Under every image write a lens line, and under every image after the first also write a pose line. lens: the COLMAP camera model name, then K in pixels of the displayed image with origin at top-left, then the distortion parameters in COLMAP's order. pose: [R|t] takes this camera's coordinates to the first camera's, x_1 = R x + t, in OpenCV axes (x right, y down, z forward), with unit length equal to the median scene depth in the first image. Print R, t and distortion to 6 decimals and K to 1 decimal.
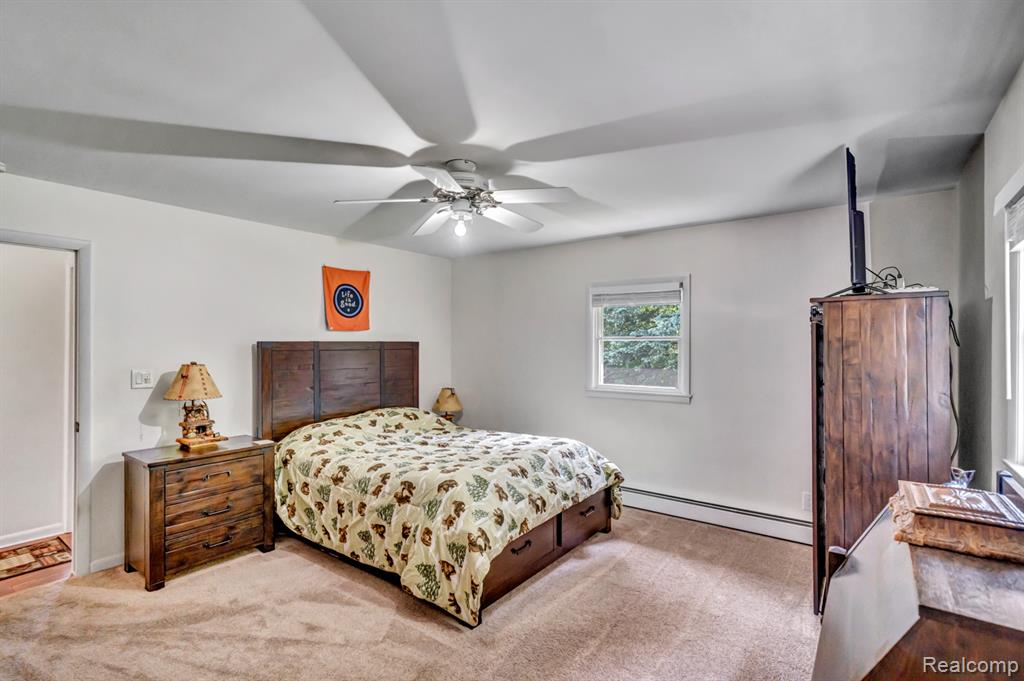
lens RADIAL K [[491.0, 0, 512.0], [0, 491.0, 340.5], [0, 0, 1]] dist [0.004074, 0.000902]
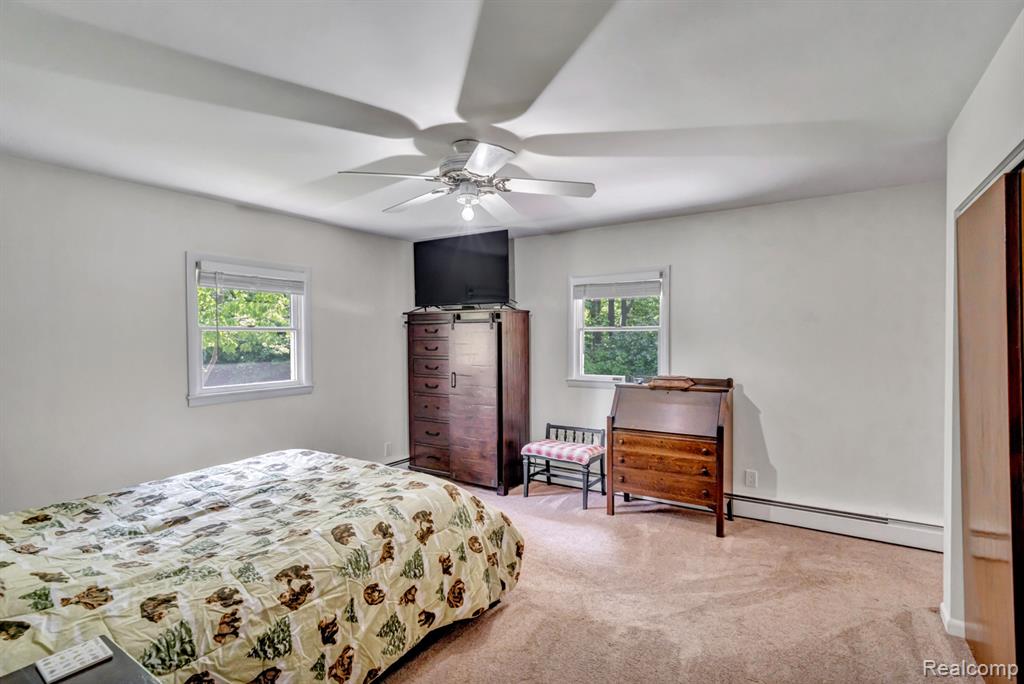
lens RADIAL K [[491.0, 0, 512.0], [0, 491.0, 342.0], [0, 0, 1]] dist [0.004074, 0.000902]
pose [[-0.058861, -0.015953, 0.998139, -0.954801], [-0.003986, 0.999868, 0.015745, 0.006922], [-0.998258, -0.003051, -0.058917, 0.872010]]
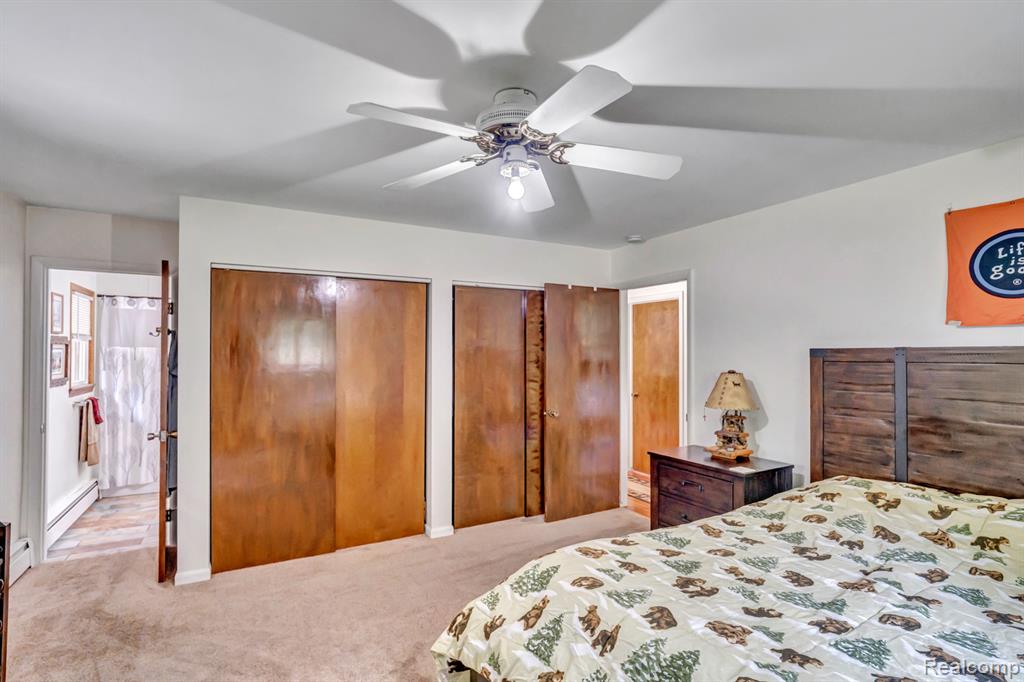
lens RADIAL K [[491.0, 0, 512.0], [0, 491.0, 341.0], [0, 0, 1]] dist [0.004074, 0.000902]
pose [[-0.413124, -0.022480, -0.910397, 0.485041], [0.005096, 0.999623, -0.026995, 0.010726], [0.910660, -0.015792, -0.412854, 1.153110]]
